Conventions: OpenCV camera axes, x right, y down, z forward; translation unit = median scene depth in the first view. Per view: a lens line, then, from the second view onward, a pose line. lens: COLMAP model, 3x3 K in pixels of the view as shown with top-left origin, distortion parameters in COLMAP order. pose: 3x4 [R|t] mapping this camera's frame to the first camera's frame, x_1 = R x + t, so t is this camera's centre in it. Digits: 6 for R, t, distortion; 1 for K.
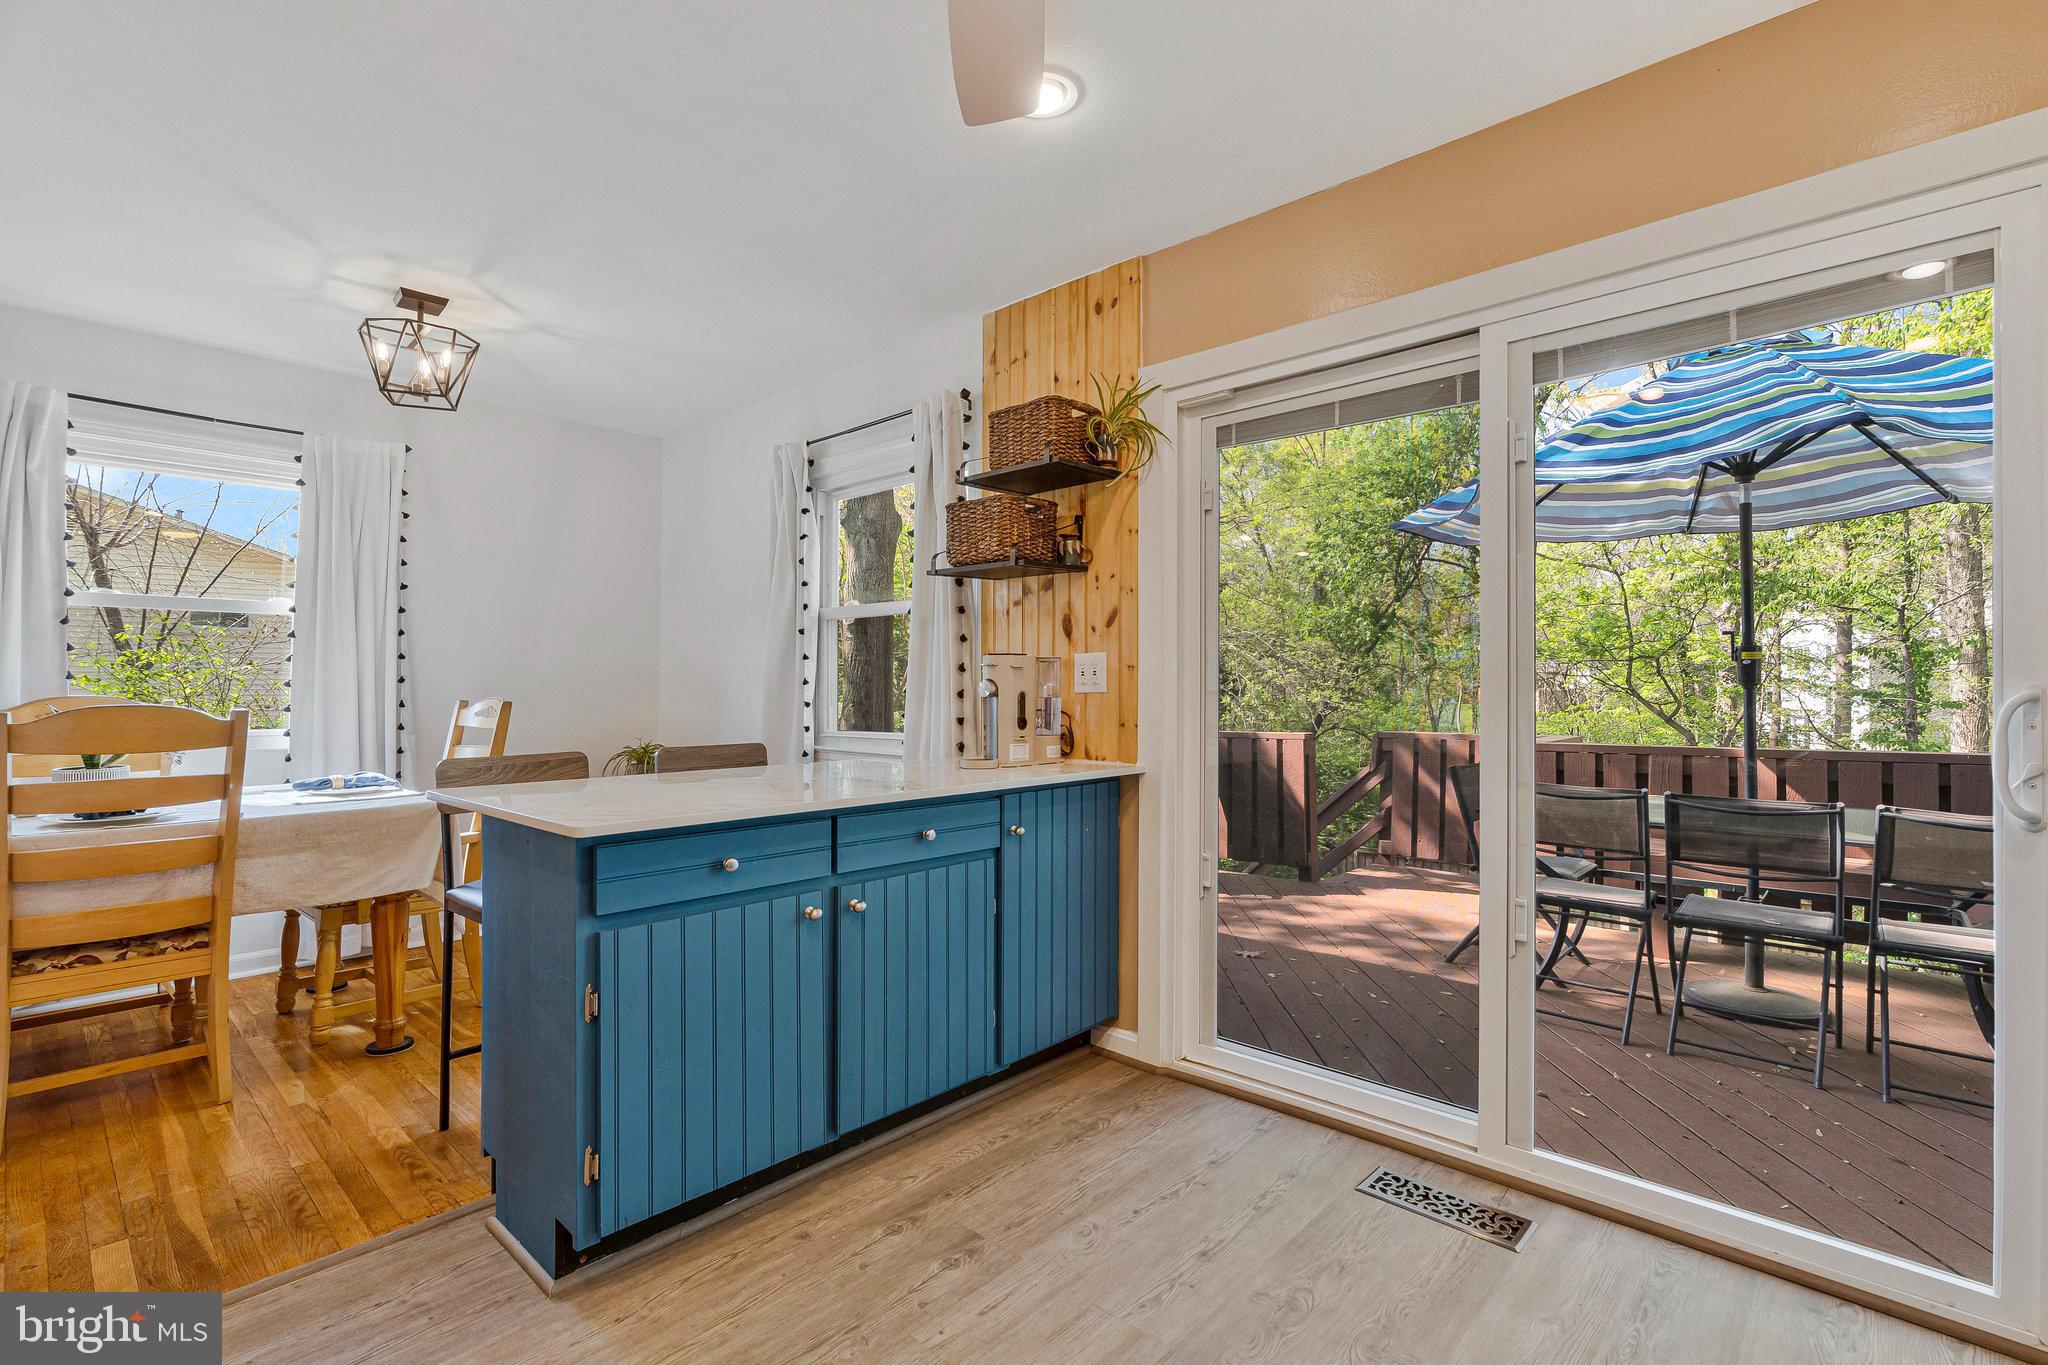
lens RADIAL K [[939.0, 0, 1015.3], [0, 939.0, 667.9], [0, 0, 1]] dist [-0.004327, 0.001013]
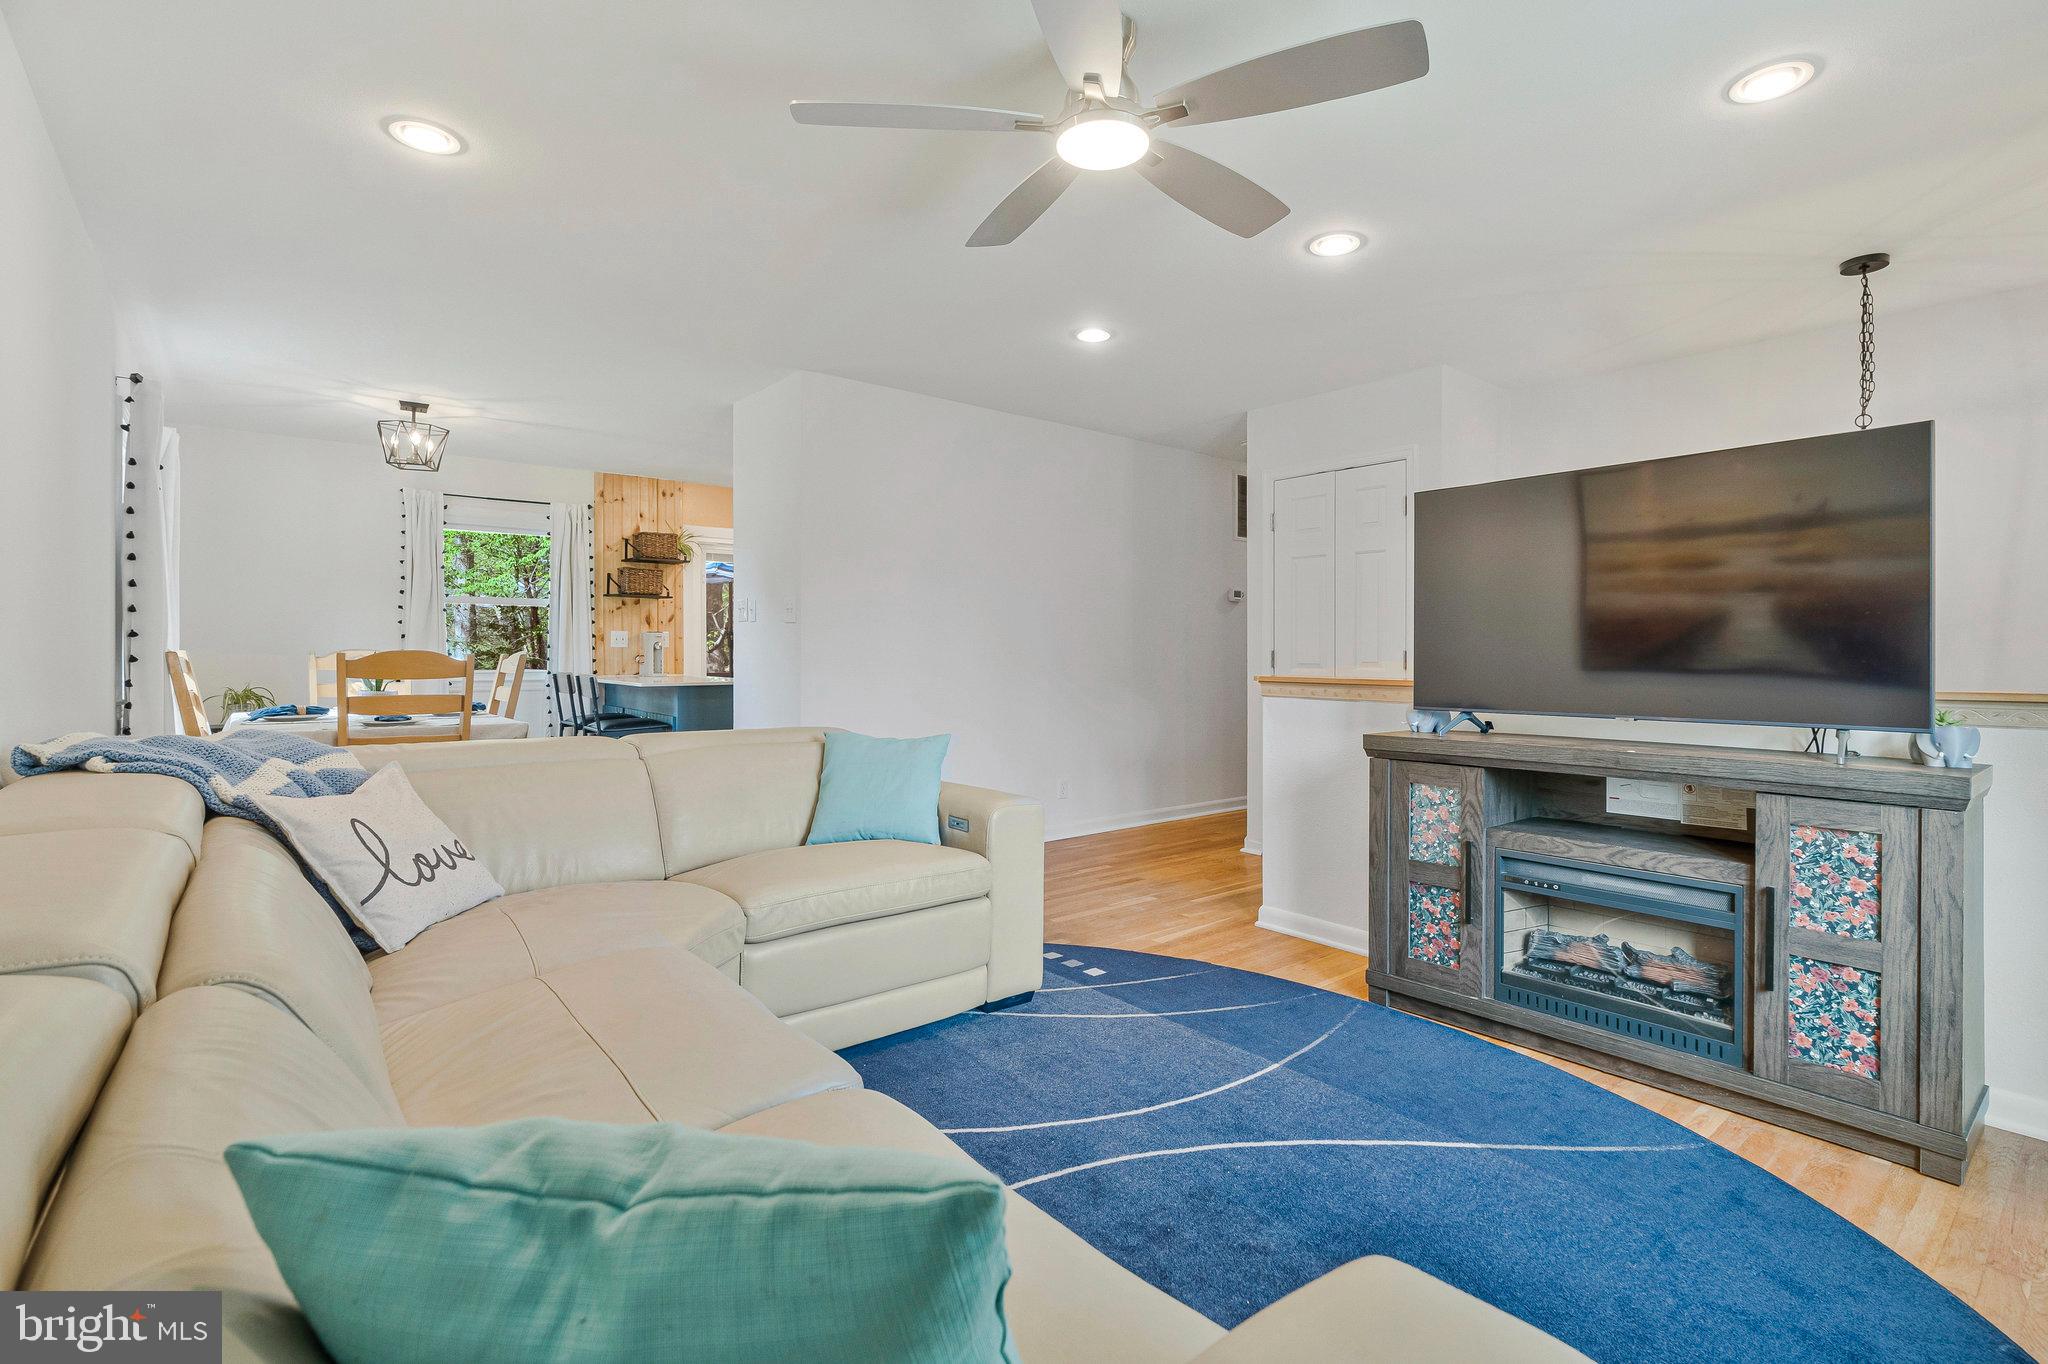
lens RADIAL K [[939.0, 0, 1025.8], [0, 939.0, 651.9], [0, 0, 1]] dist [-0.004327, 0.001013]
pose [[0.151559, 0.002360, 0.988445, -2.143981], [-0.018030, 0.999837, 0.000378, 0.018241], [-0.988284, -0.017879, 0.151577, -0.322207]]
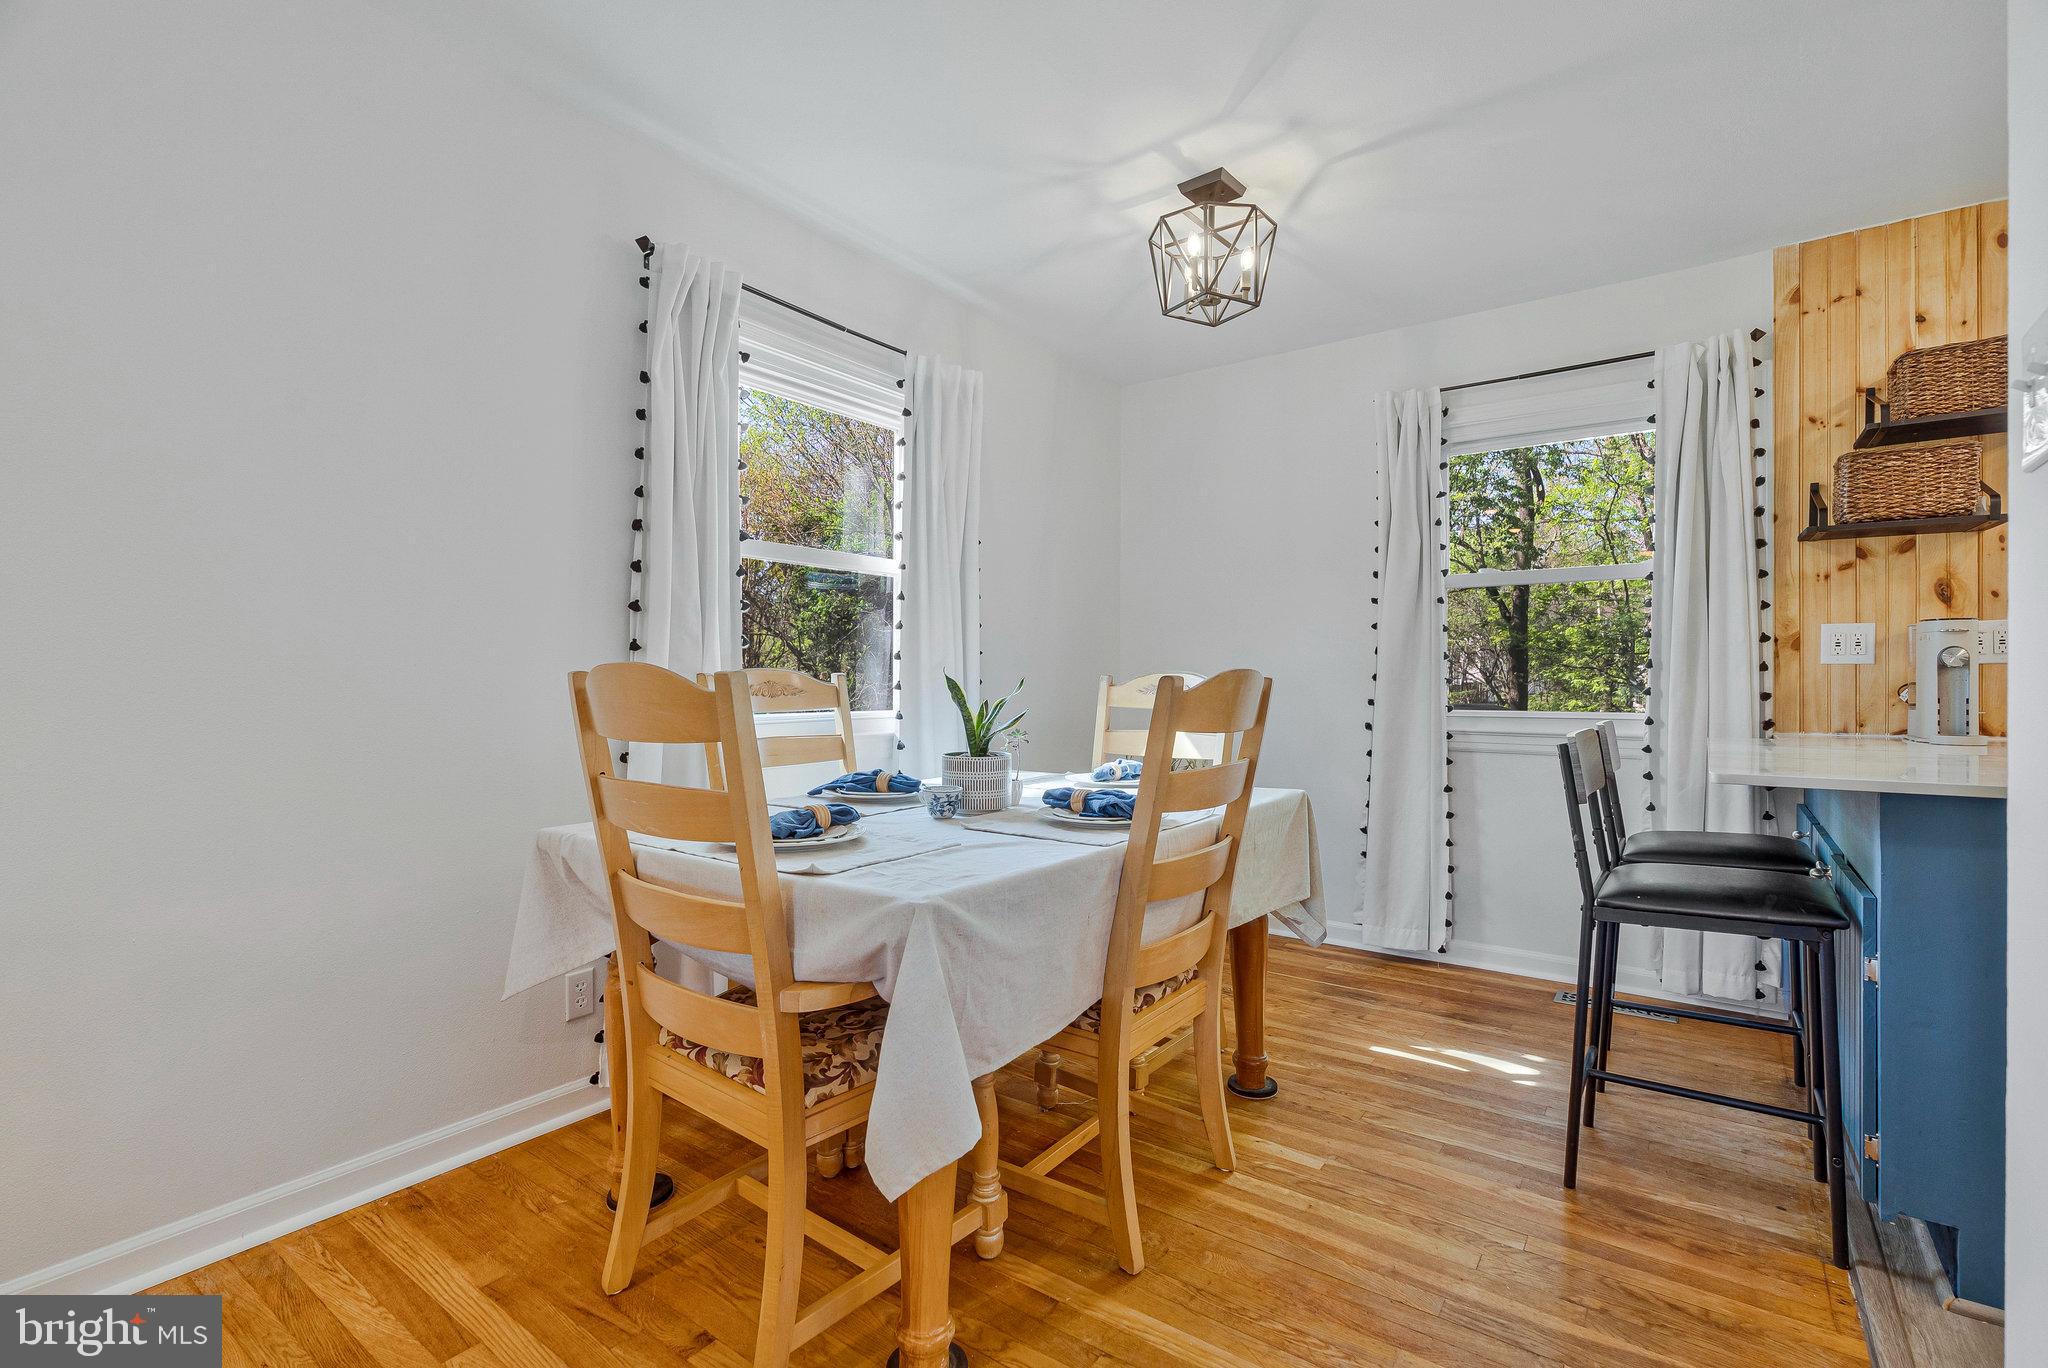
lens RADIAL K [[939.0, 0, 1025.5], [0, 939.0, 682.6], [0, 0, 1]] dist [-0.004327, 0.001013]
pose [[0.993666, 0.002441, 0.112347, -0.913694], [-0.004417, 0.999840, 0.017347, 0.031520], [-0.112287, -0.017734, 0.993518, 0.193786]]
